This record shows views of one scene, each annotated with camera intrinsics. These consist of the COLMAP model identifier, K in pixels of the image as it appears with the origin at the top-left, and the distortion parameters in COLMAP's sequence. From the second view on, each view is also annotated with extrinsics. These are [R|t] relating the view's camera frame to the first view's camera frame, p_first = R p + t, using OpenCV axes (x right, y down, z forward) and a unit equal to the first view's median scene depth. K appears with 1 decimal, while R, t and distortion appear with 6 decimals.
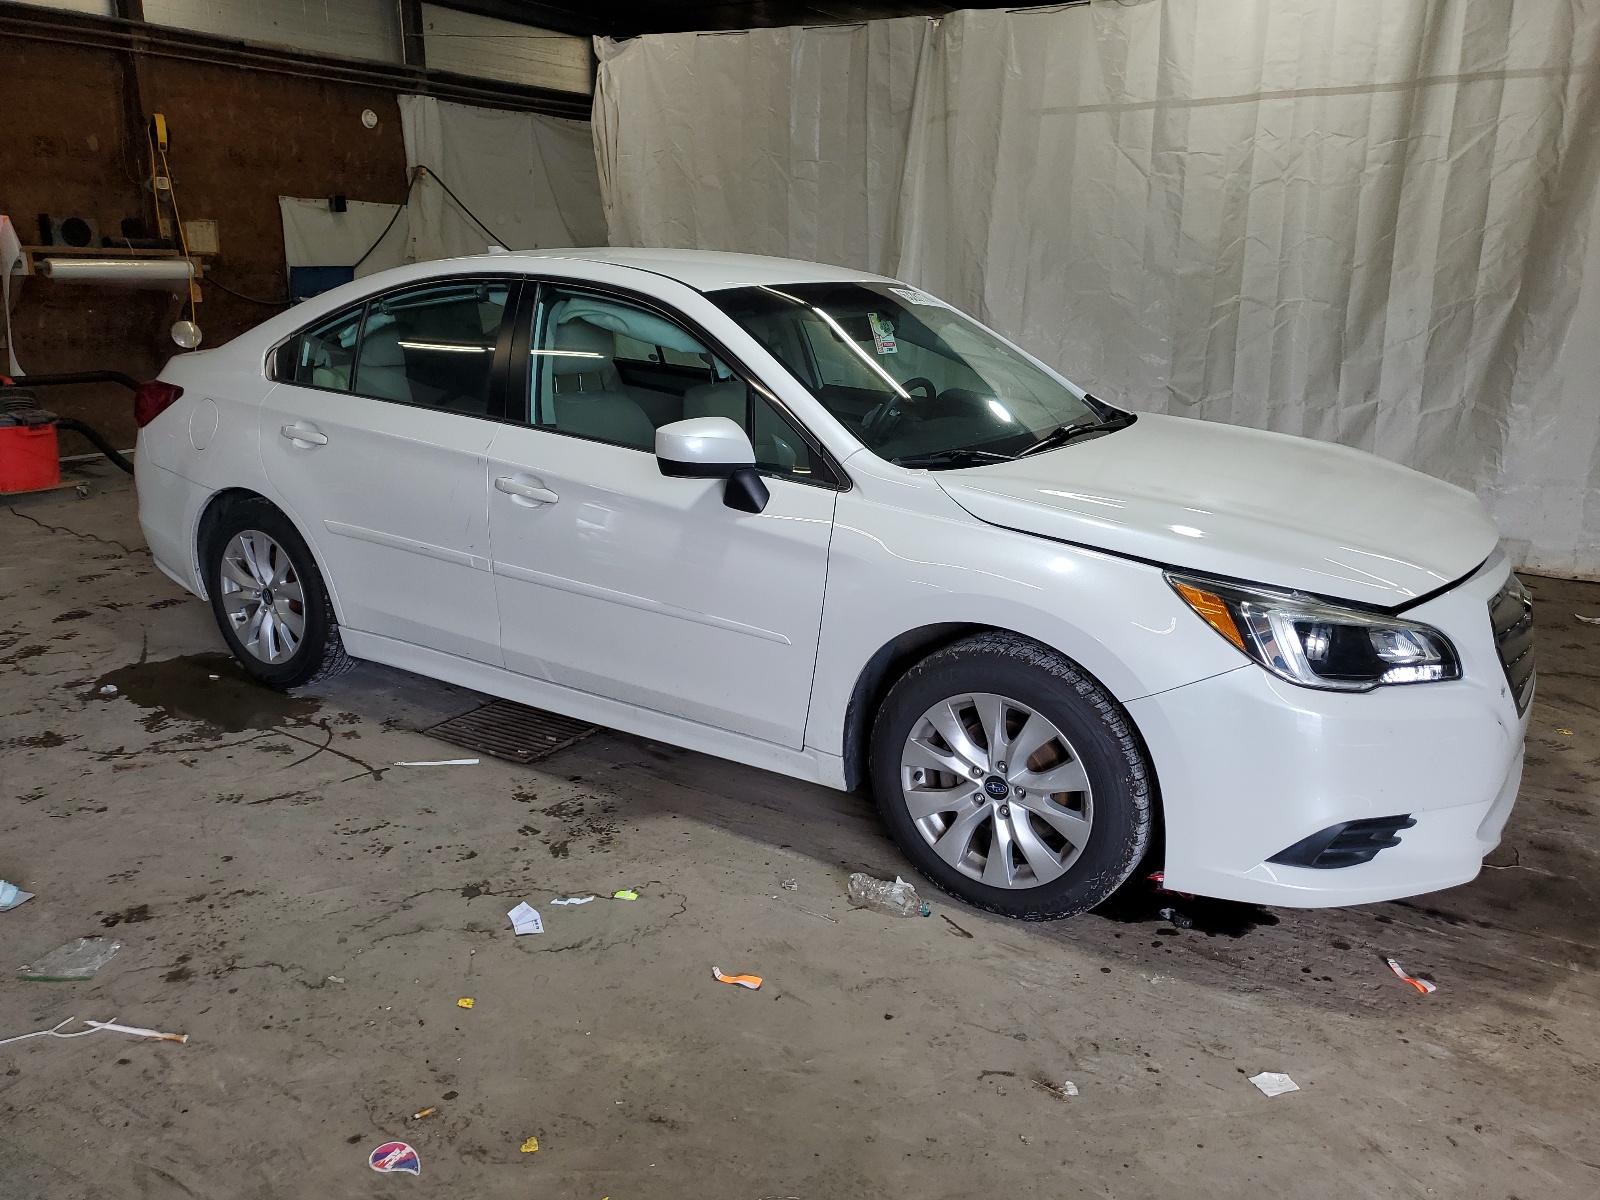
lens RADIAL K [[1217.3, 0, 802.0], [0, 1217.3, 636.7], [0, 0, 1]] dist [0.011769, 0.008102]
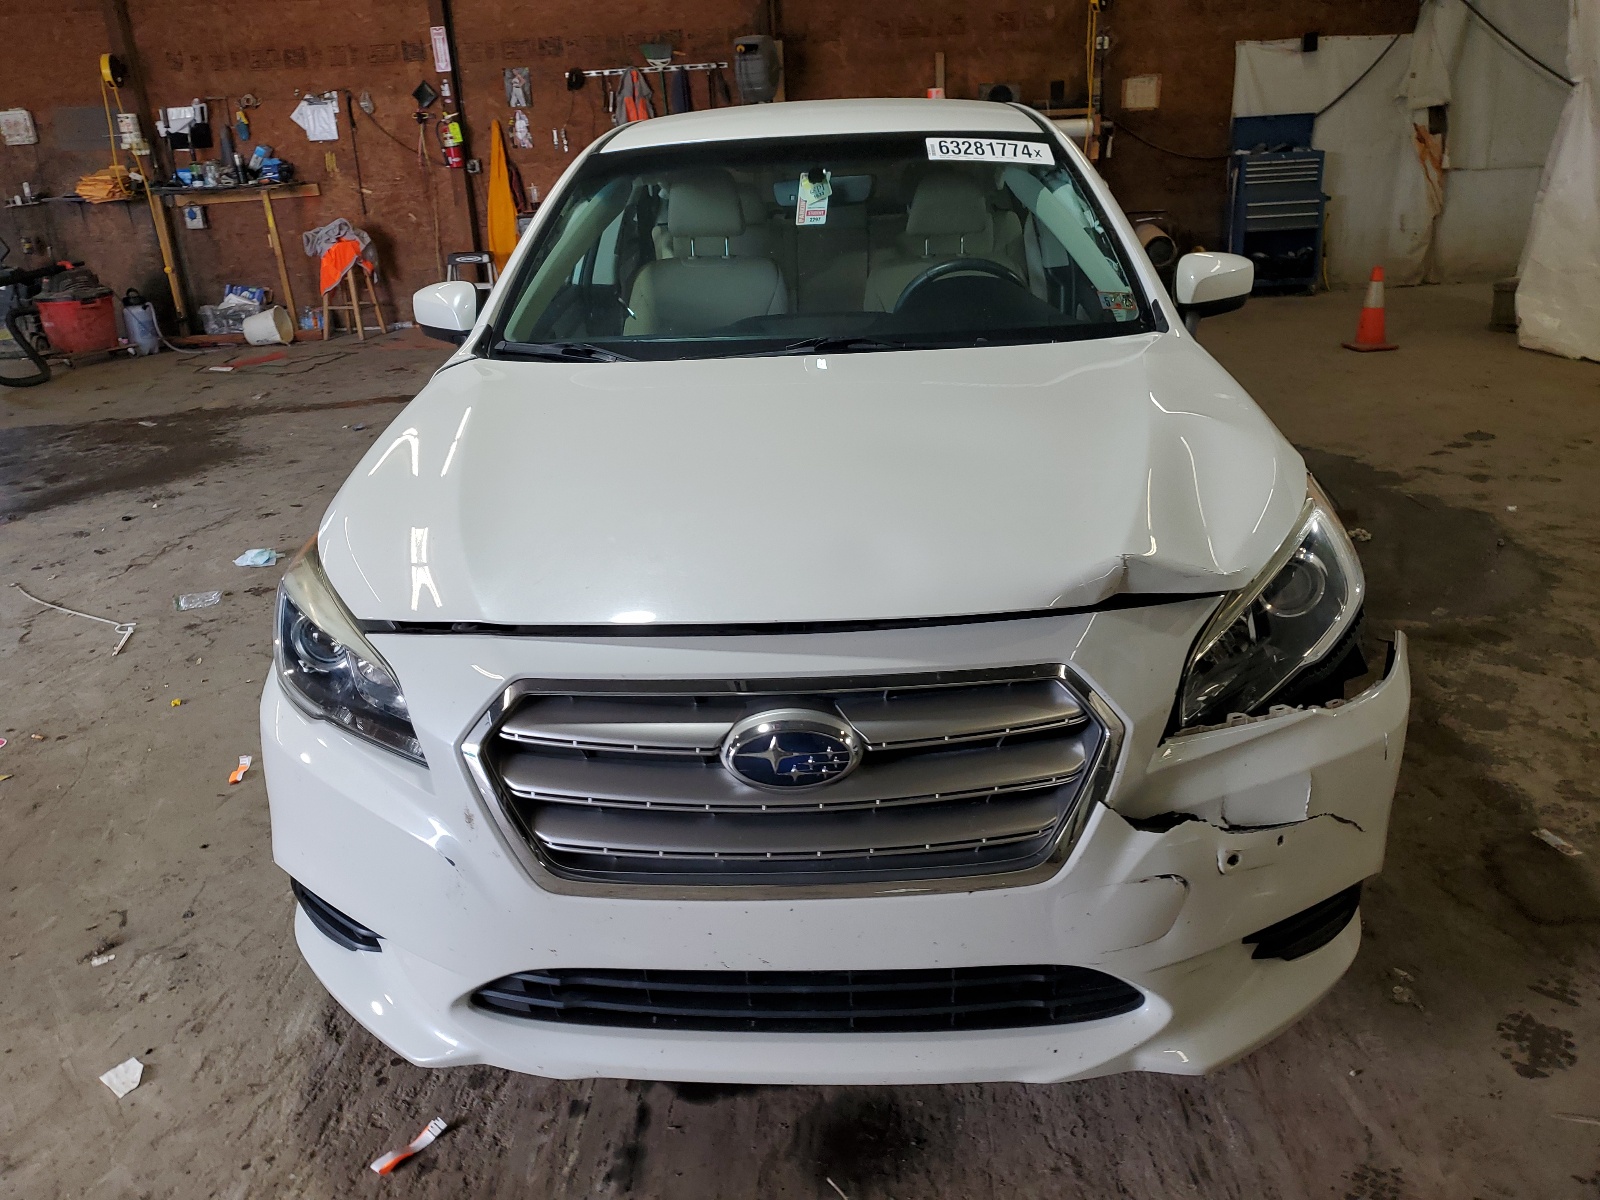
lens RADIAL K [[1217.3, 0, 793.8], [0, 1217.3, 599.0], [0, 0, 1]] dist [0.011769, 0.008102]
pose [[0.507768, 0.276365, -0.815962, 0.338111], [-0.206148, 0.958609, 0.196395, -0.064042], [0.836465, 0.068486, 0.543724, 0.241389]]
